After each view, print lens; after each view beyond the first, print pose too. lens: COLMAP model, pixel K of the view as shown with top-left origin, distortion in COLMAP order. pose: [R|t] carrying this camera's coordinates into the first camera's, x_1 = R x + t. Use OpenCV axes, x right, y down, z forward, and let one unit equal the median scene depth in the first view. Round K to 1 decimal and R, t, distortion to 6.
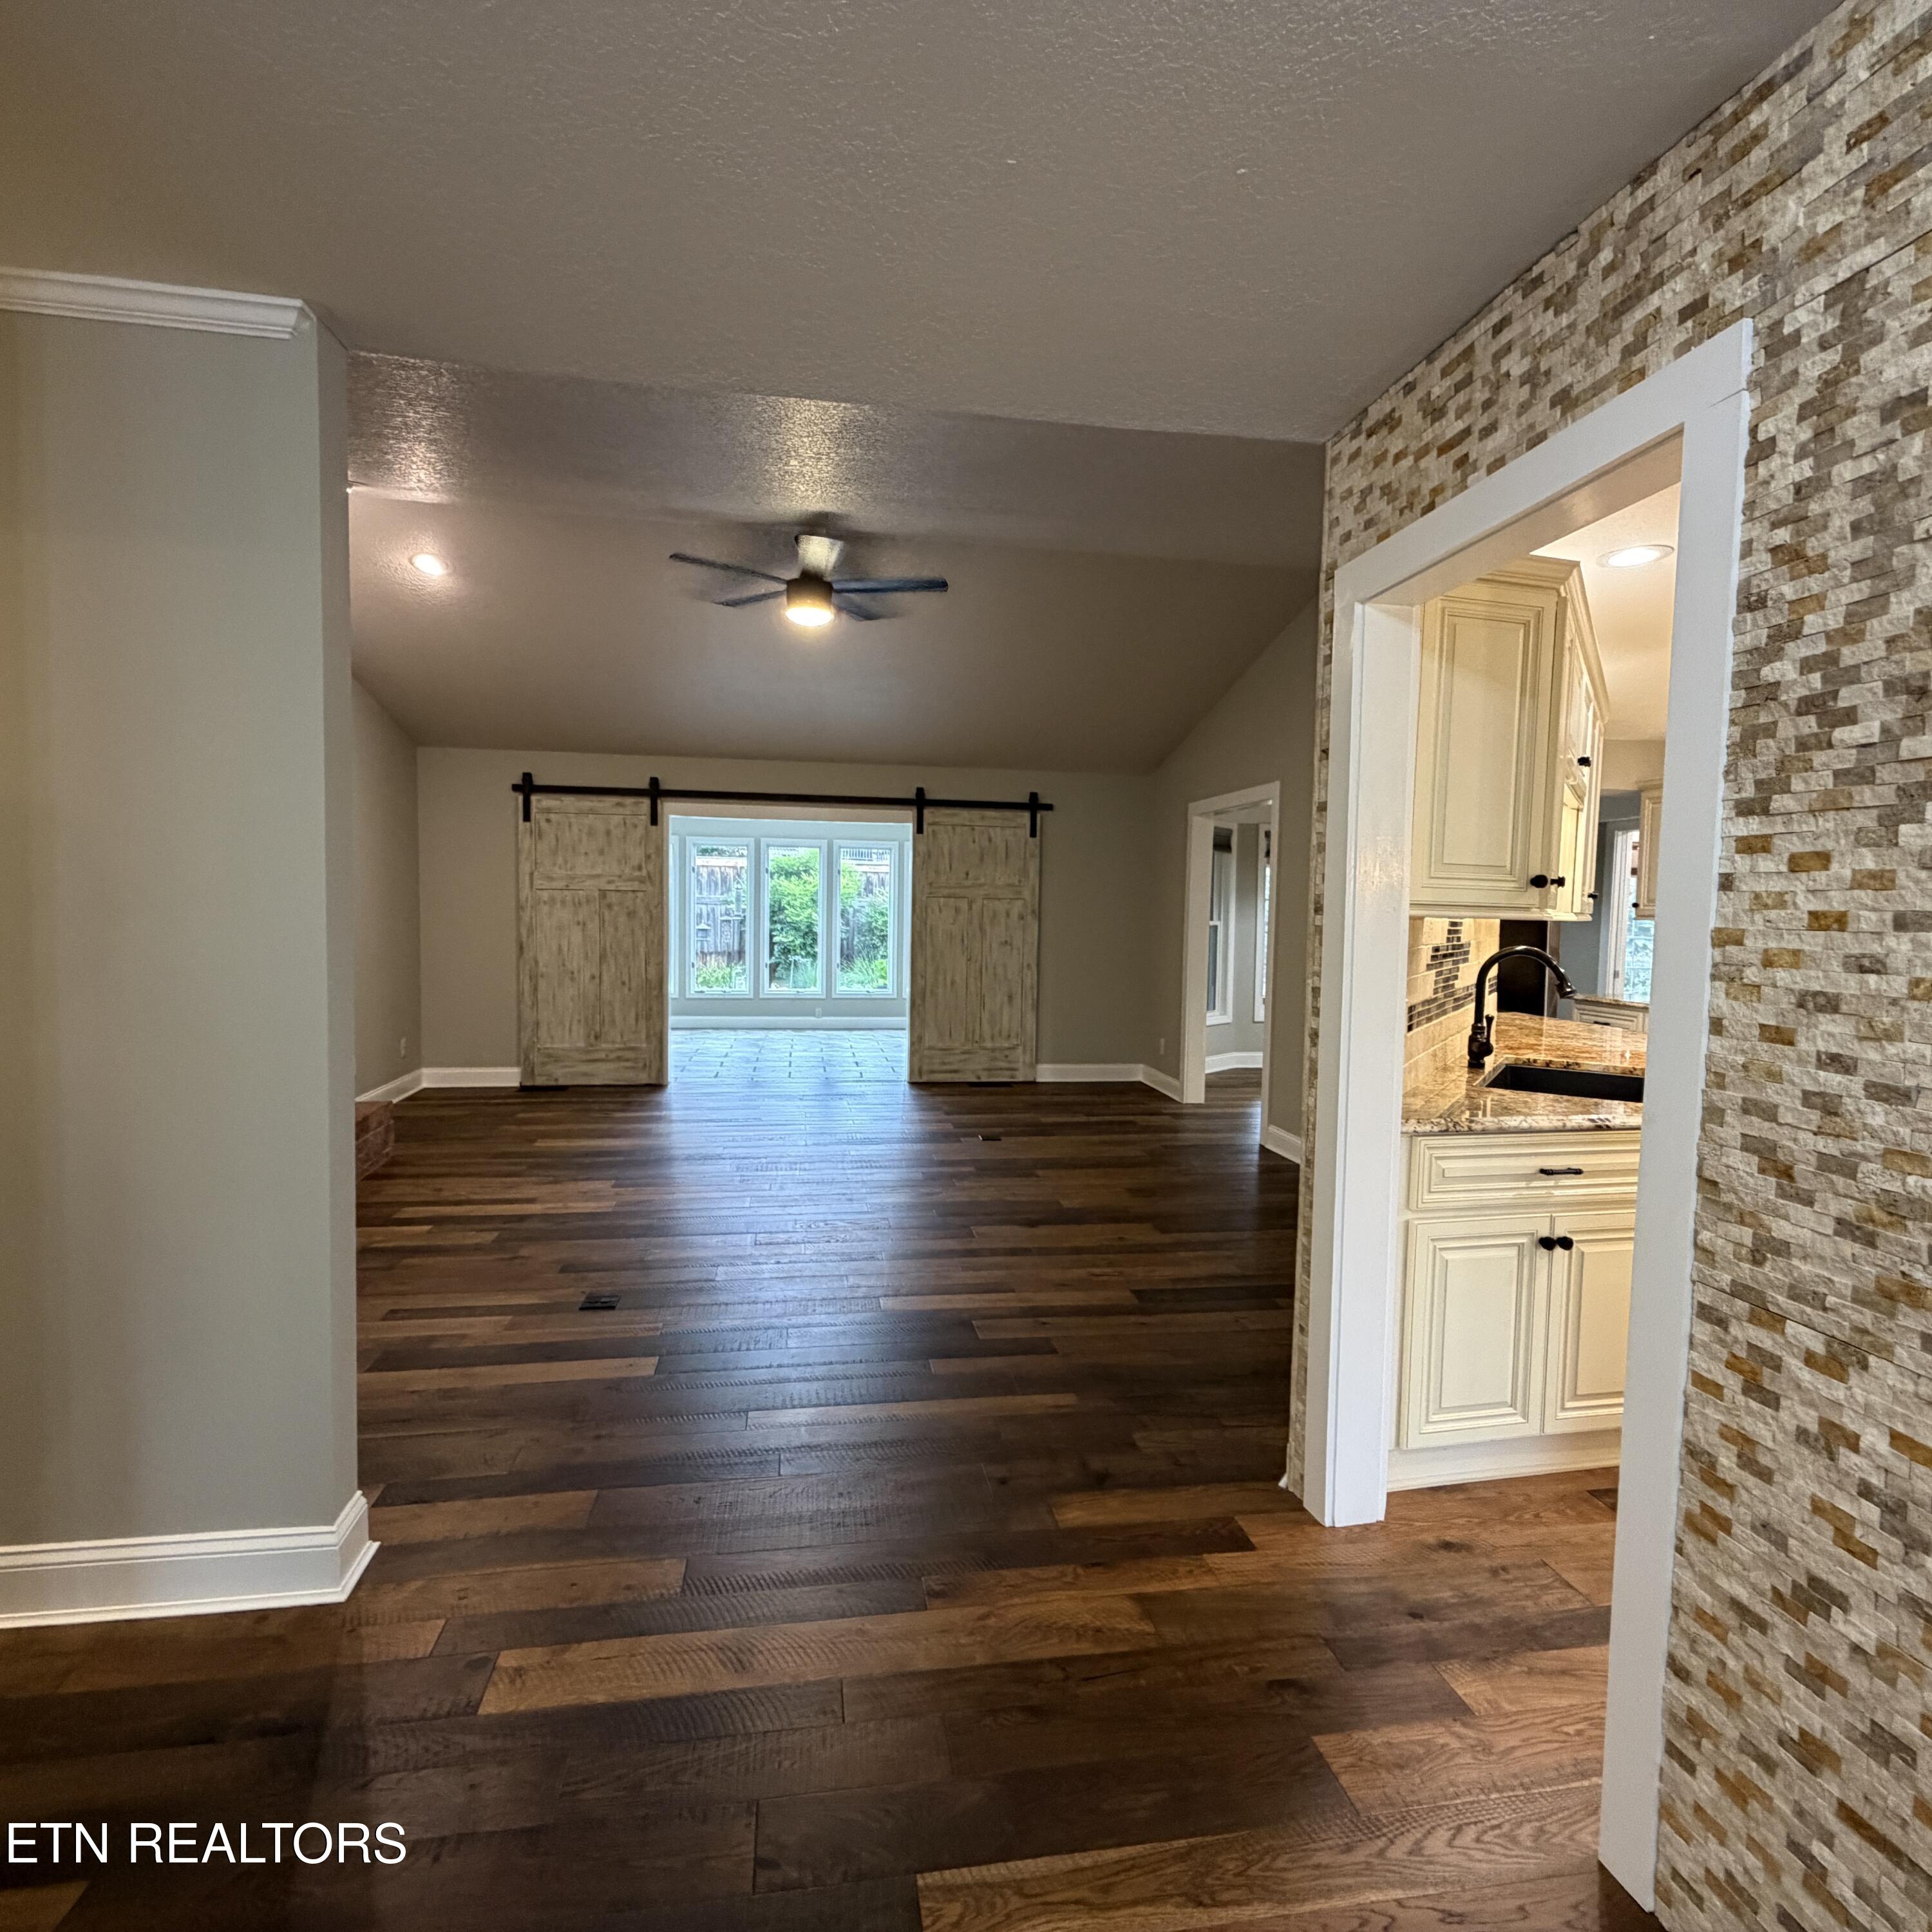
lens RADIAL K [[1030.4, 0, 966.0], [0, 1030.4, 968.1], [0, 0, 1]] dist [-0.003777, 0.004005]
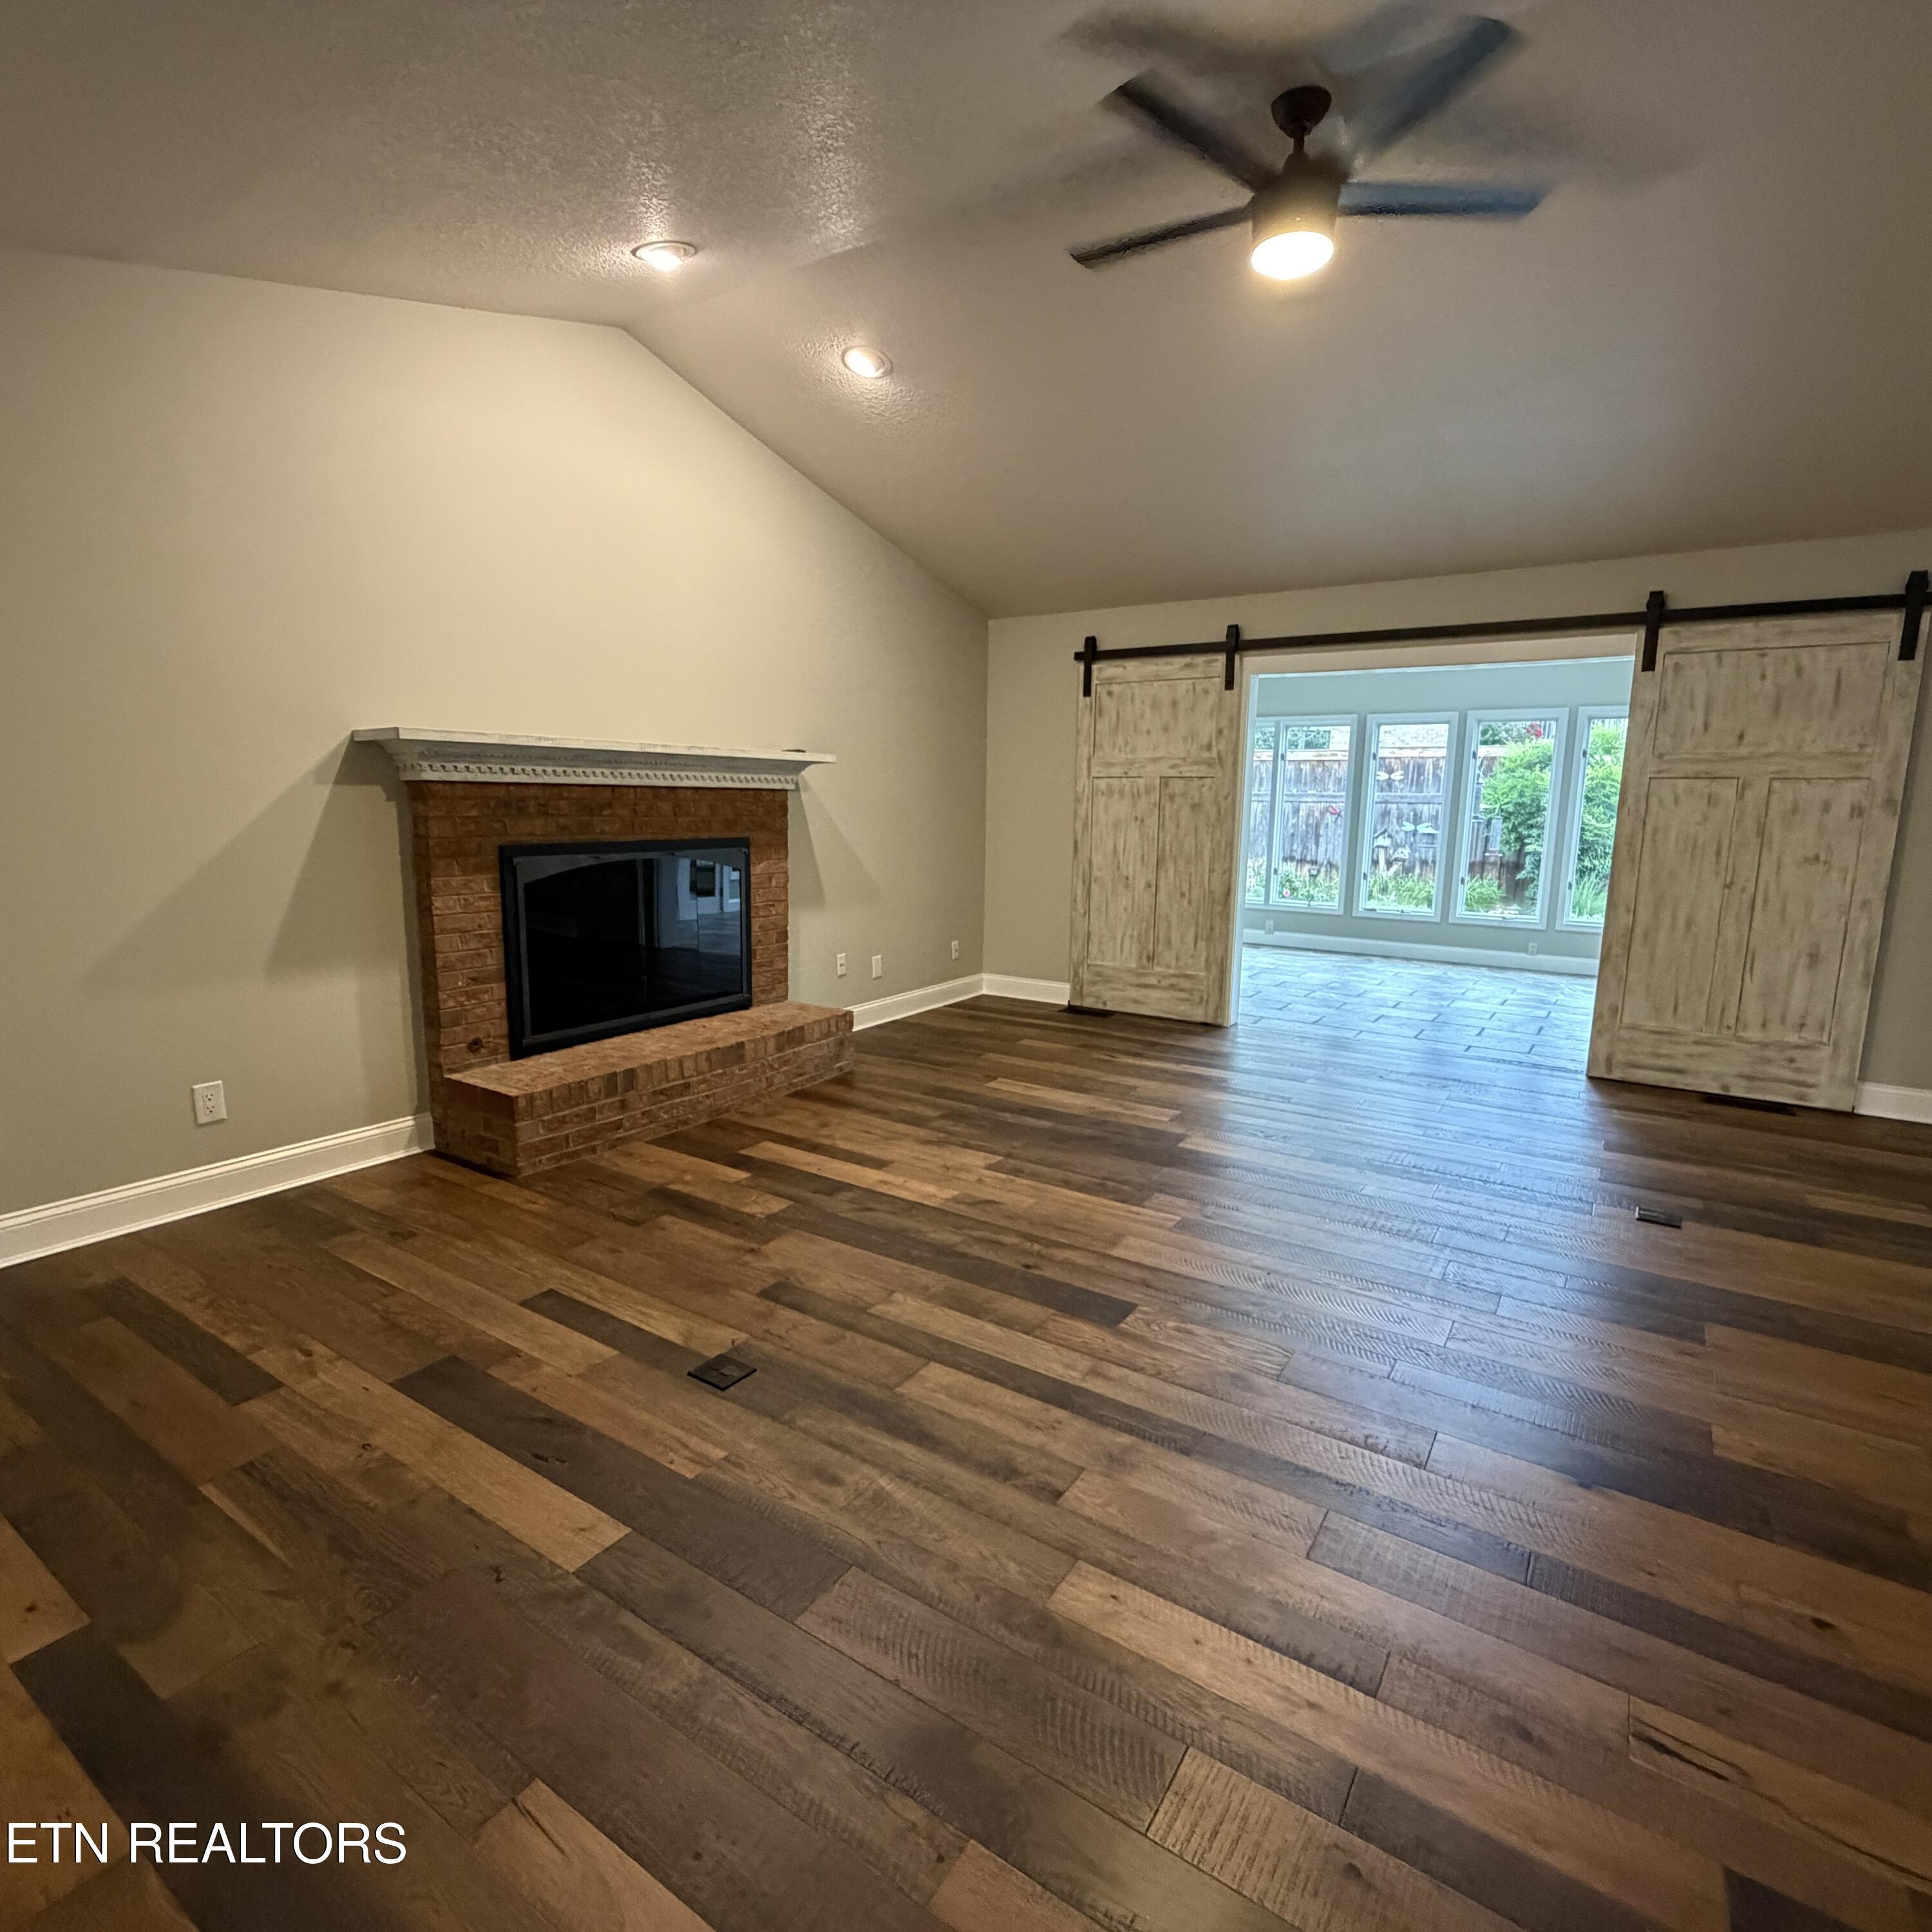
lens RADIAL K [[1030.4, 0, 962.4], [0, 1030.4, 962.2], [0, 0, 1]] dist [-0.003777, 0.004005]
pose [[0.732415, 0.099188, -0.673595, 0.087170], [-0.041460, 0.993993, 0.101287, -0.006757], [0.679595, -0.046257, 0.732128, 0.296025]]
